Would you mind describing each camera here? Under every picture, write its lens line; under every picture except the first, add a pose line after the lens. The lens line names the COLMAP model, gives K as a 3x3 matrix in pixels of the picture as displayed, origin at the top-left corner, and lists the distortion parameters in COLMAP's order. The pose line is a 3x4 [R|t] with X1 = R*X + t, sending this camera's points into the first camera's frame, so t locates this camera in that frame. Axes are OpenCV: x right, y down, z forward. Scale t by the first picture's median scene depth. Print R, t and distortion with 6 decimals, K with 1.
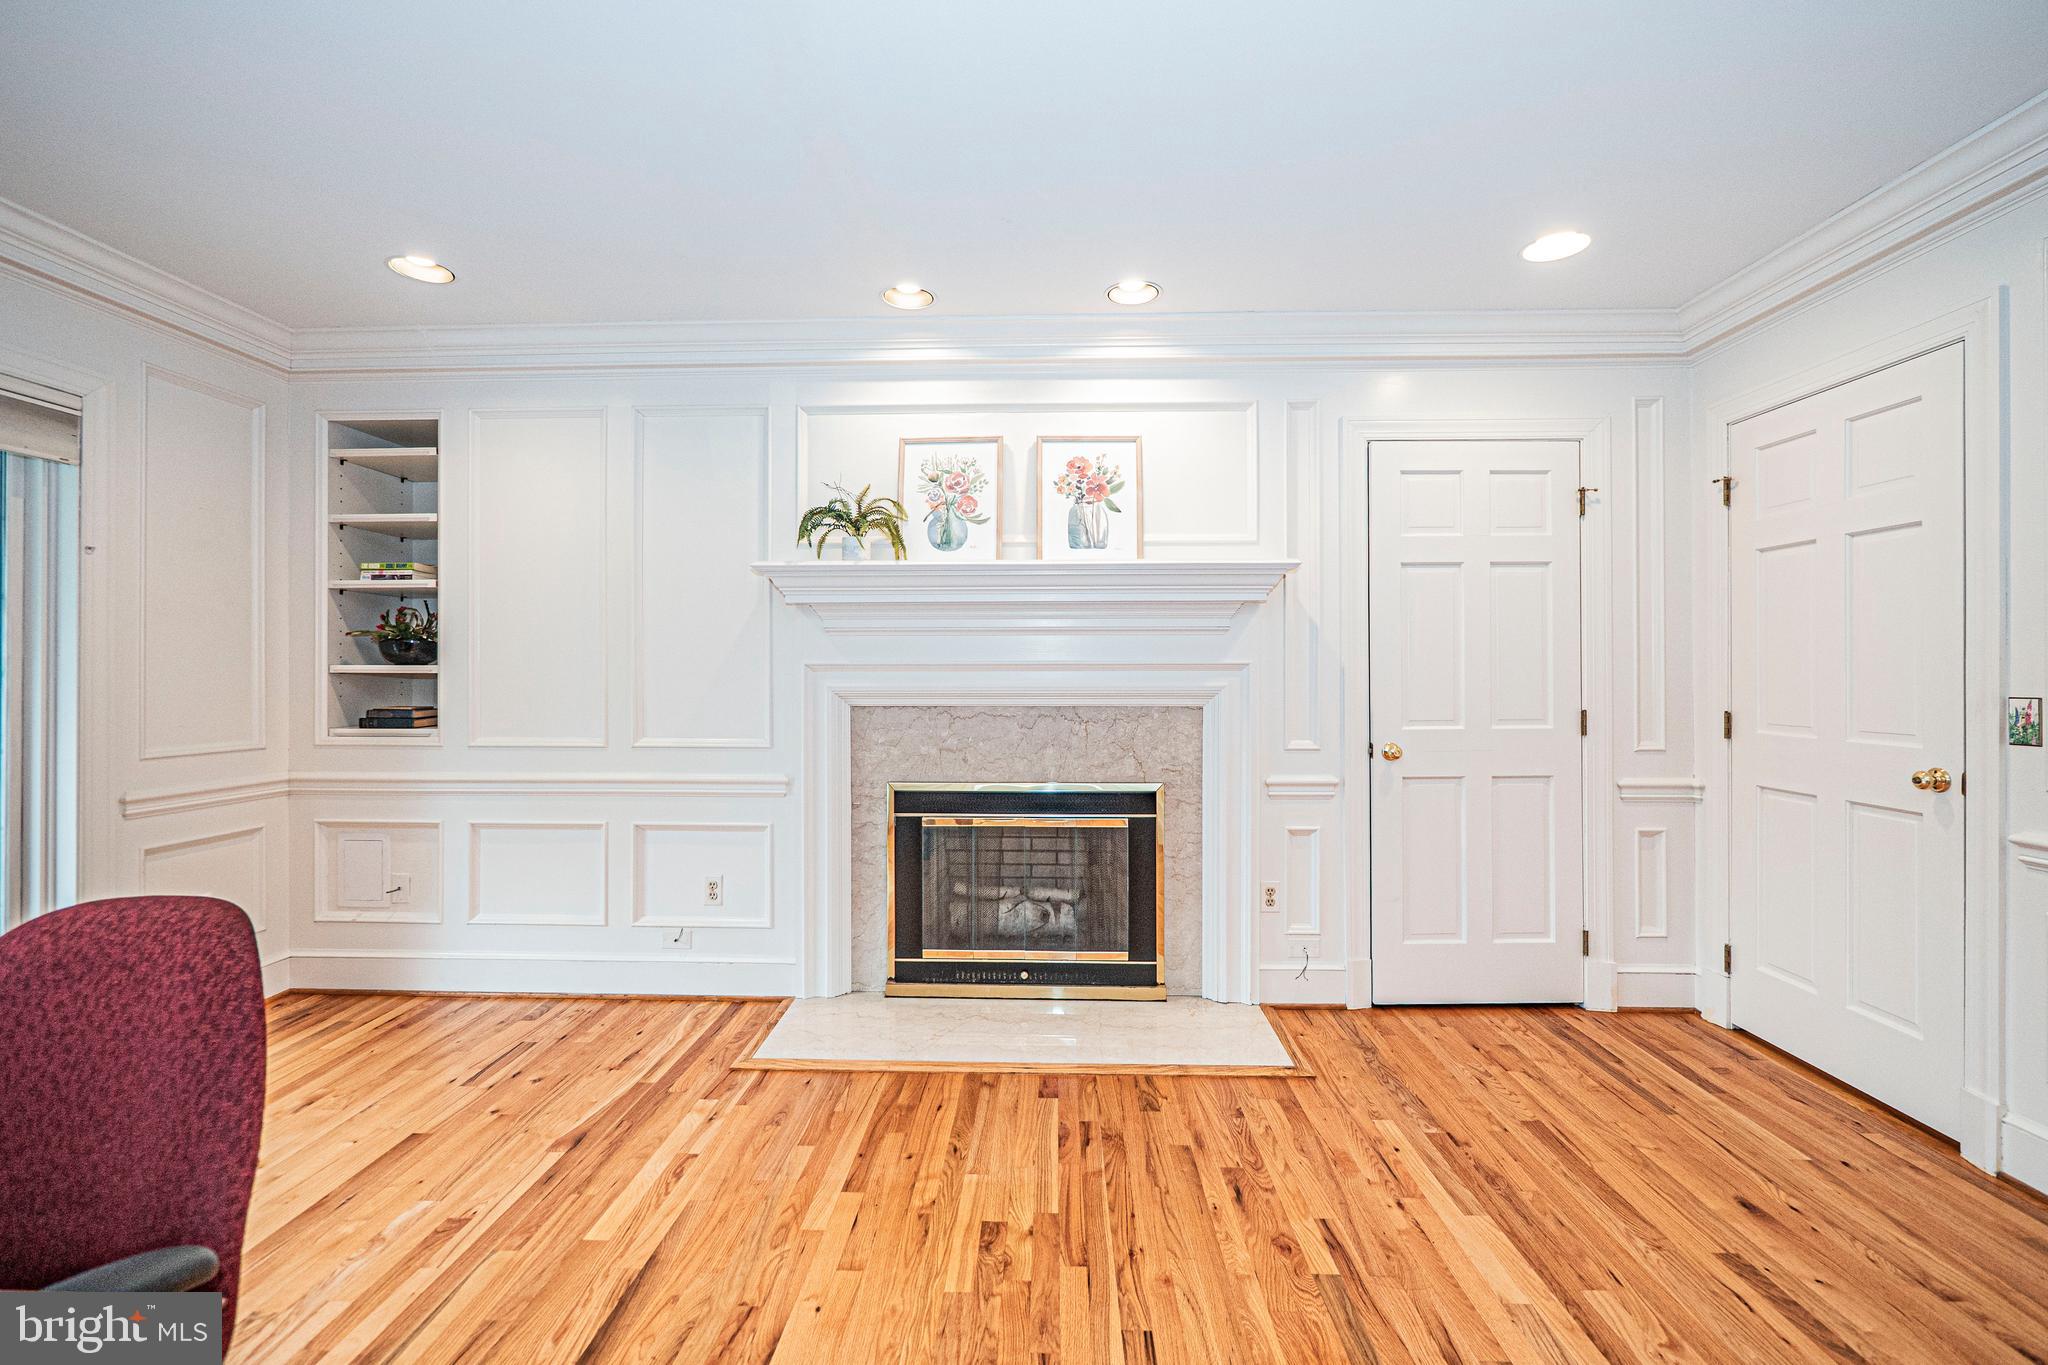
lens RADIAL K [[864.2, 0, 1020.3], [0, 864.2, 681.9], [0, 0, 1]] dist [-0.007856, 0.001232]
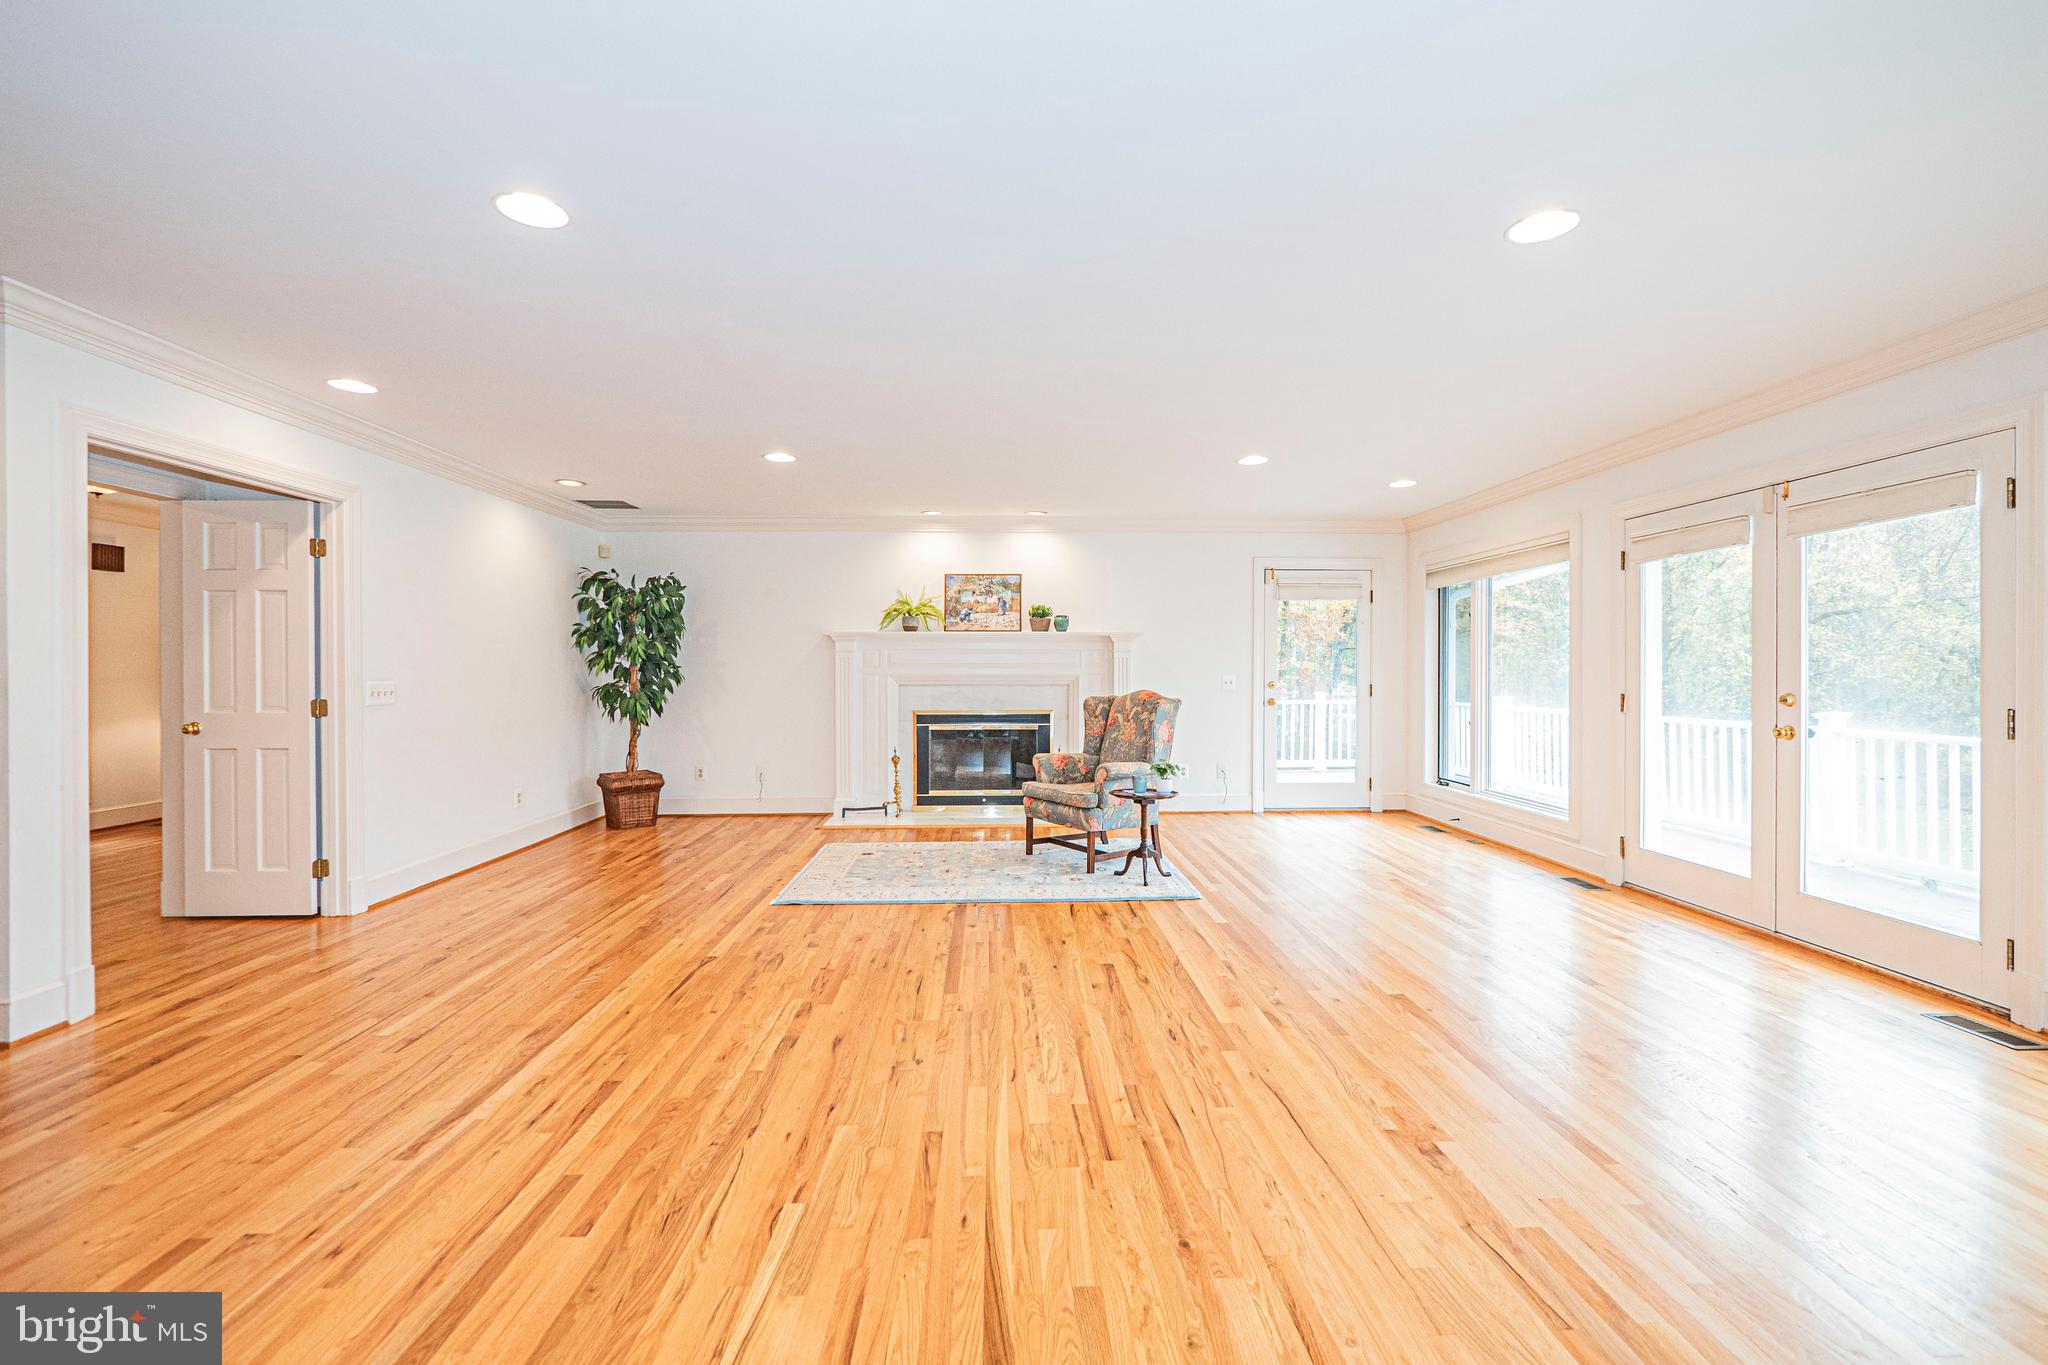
lens RADIAL K [[864.2, 0, 1020.1], [0, 864.2, 673.7], [0, 0, 1]] dist [-0.007856, 0.001232]
pose [[0.997096, 0.002077, 0.076126, -0.067518], [-0.002859, 0.999944, 0.010173, 0.010993], [-0.076101, -0.010361, 0.997046, -1.060883]]
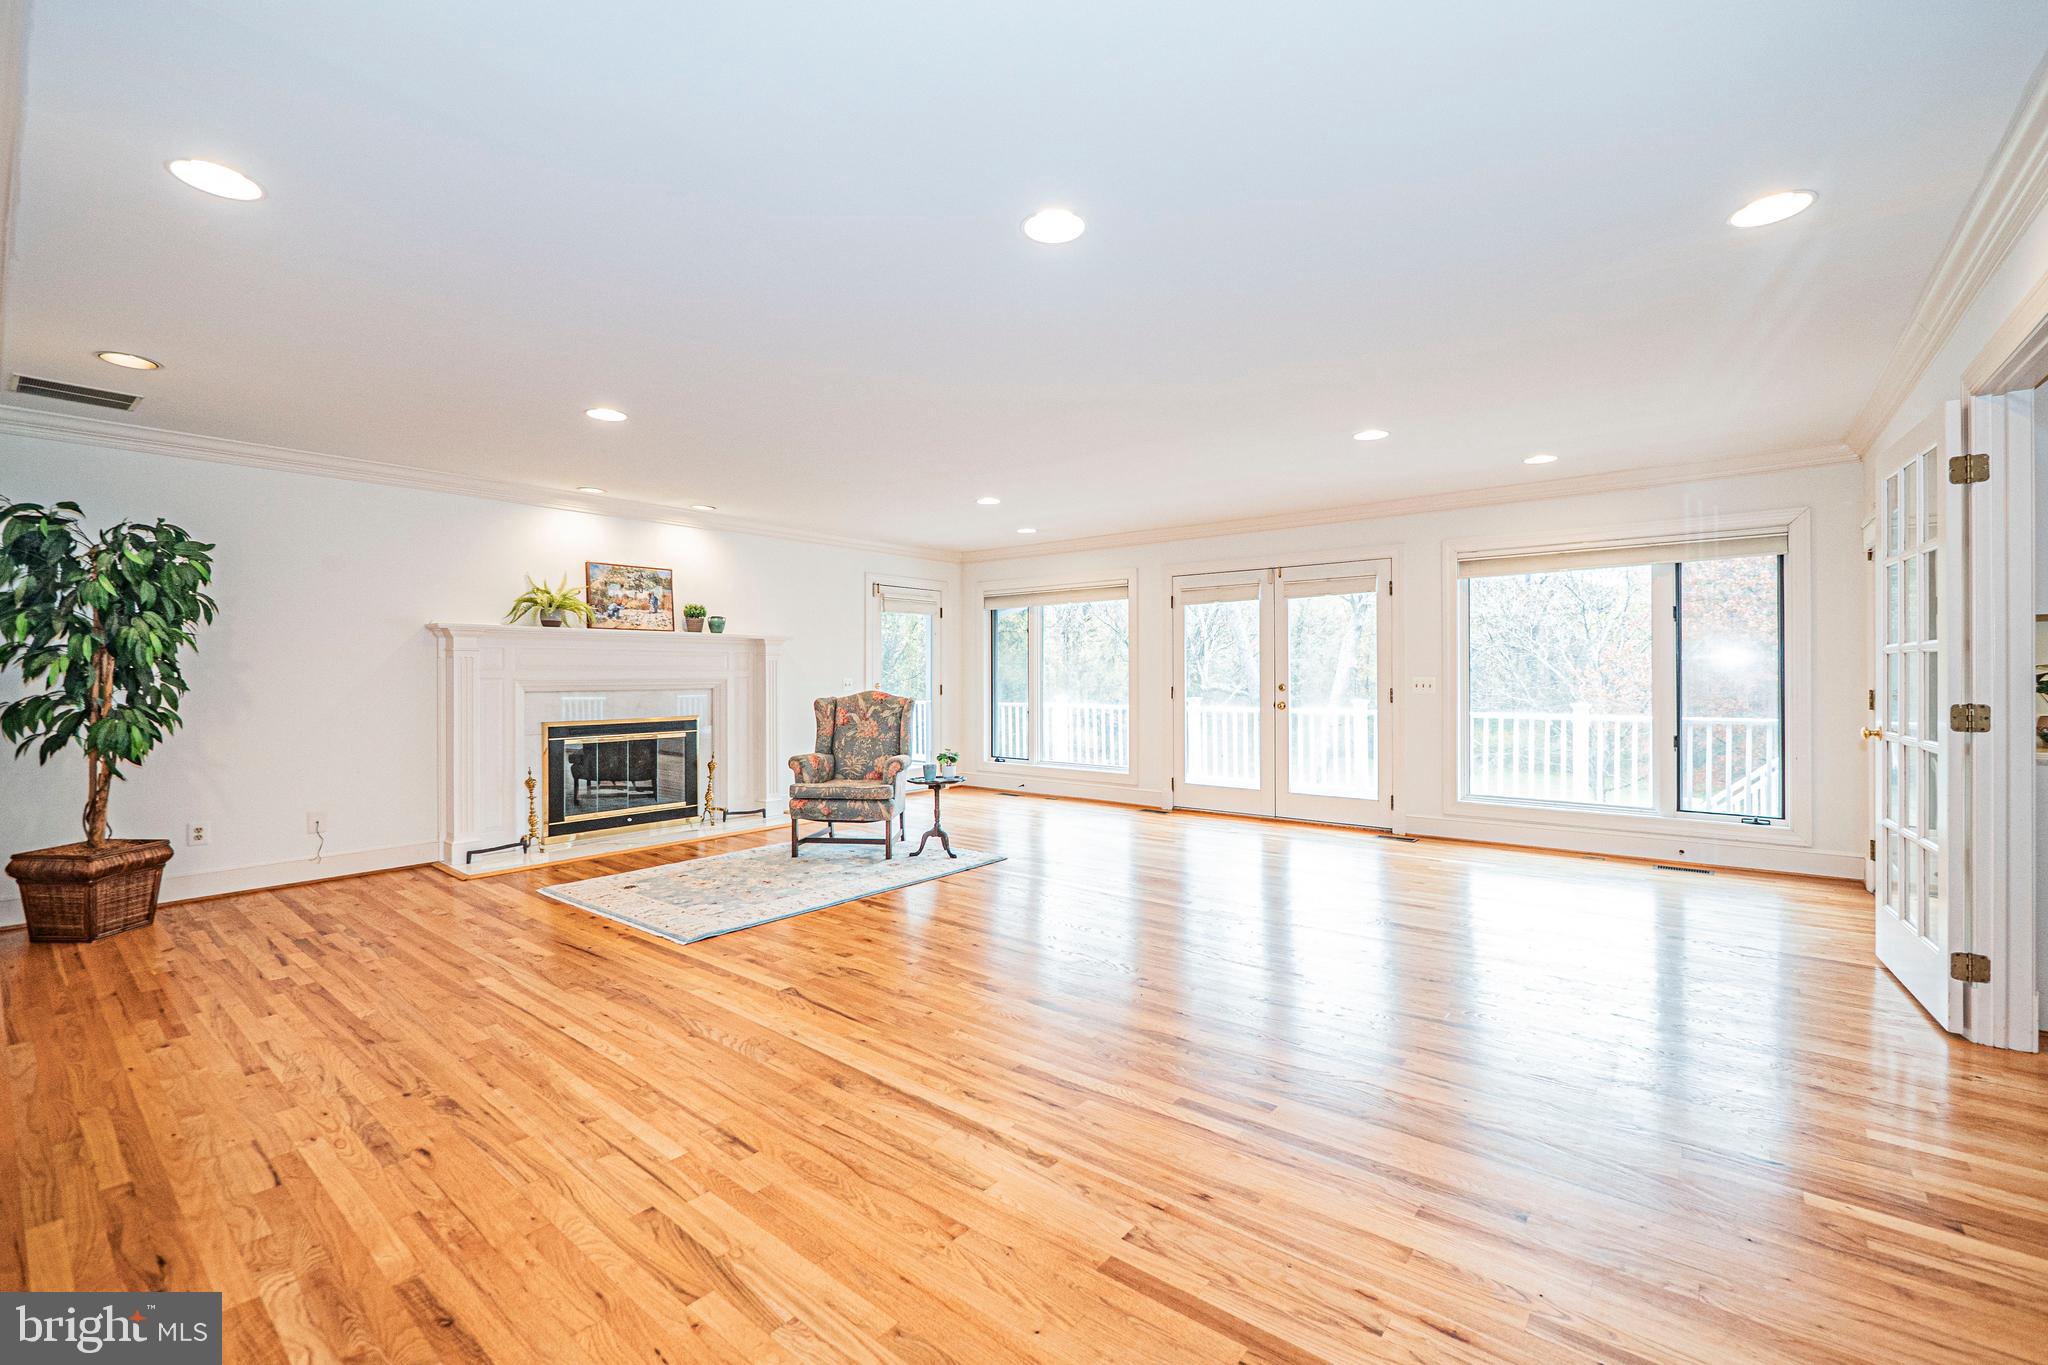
lens RADIAL K [[864.2, 0, 1020.8], [0, 864.2, 676.4], [0, 0, 1]] dist [-0.007856, 0.001232]
pose [[0.598582, -0.001607, 0.801060, -0.955656], [-0.002685, 0.999988, 0.004012, 0.019918], [-0.801057, -0.004552, 0.598570, -0.763477]]
